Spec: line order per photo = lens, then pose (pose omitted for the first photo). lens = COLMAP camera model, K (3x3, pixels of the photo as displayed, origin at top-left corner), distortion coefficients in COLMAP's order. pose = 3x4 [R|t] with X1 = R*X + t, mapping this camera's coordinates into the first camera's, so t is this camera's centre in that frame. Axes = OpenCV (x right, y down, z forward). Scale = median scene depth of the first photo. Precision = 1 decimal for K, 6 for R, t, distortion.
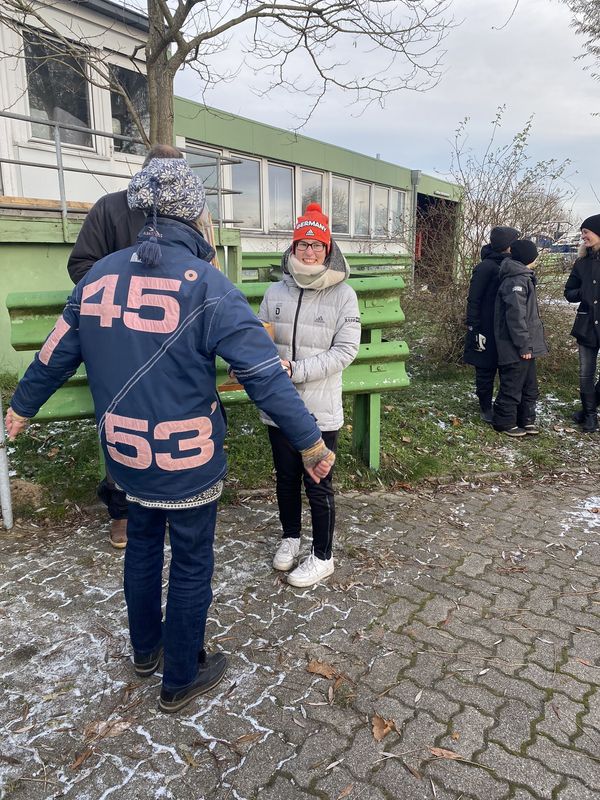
lens RADIAL K [[602.9, 0, 303.7], [0, 602.9, 398.3], [0, 0, 1]] dist [0.011435, -0.001572]
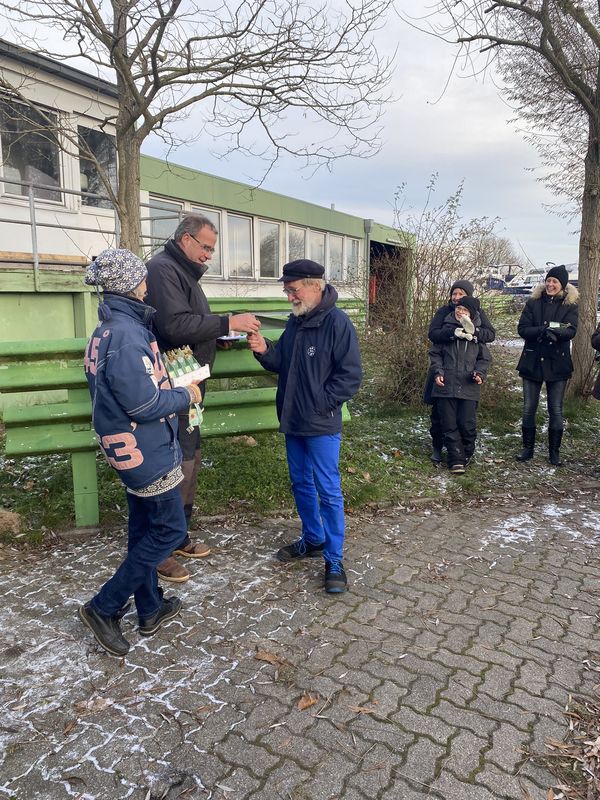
lens RADIAL K [[605.8, 0, 290.9], [0, 605.8, 399.9], [0, 0, 1]] dist [0.010292, 0.002237]
pose [[0.999085, -0.006626, 0.042242, 0.017014], [0.009256, 0.998011, -0.062349, 0.009657], [-0.041745, 0.062683, 0.997160, -0.149112]]
